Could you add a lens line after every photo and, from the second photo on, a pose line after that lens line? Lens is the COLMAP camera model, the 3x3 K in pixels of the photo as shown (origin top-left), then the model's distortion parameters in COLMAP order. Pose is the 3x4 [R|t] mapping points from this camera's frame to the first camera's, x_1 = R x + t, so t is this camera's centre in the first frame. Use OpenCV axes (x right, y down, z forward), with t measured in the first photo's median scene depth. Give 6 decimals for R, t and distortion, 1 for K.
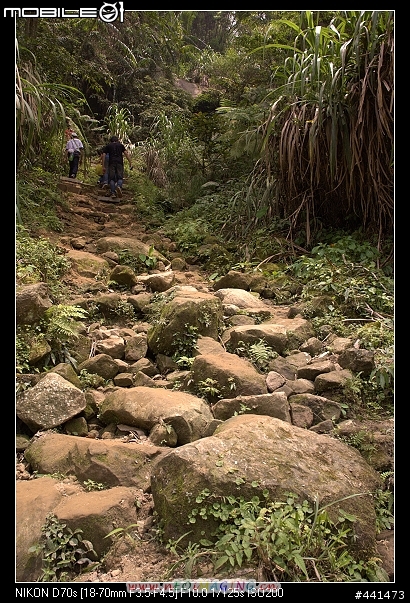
lens RADIAL K [[440.3, 0, 202.2], [0, 440.3, 300.3], [0, 0, 1]] dist [-0.138536, 0.086583]
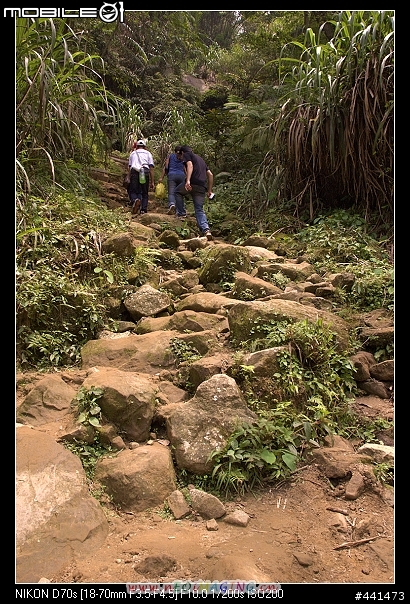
lens RADIAL K [[441.1, 0, 204.3], [0, 441.1, 302.8], [0, 0, 1]] dist [-0.138536, 0.086583]
pose [[0.999998, -0.001027, -0.001874, -0.068556], [0.001059, 0.999849, 0.017325, 0.101975], [0.001855, -0.017327, 0.999848, -0.282110]]
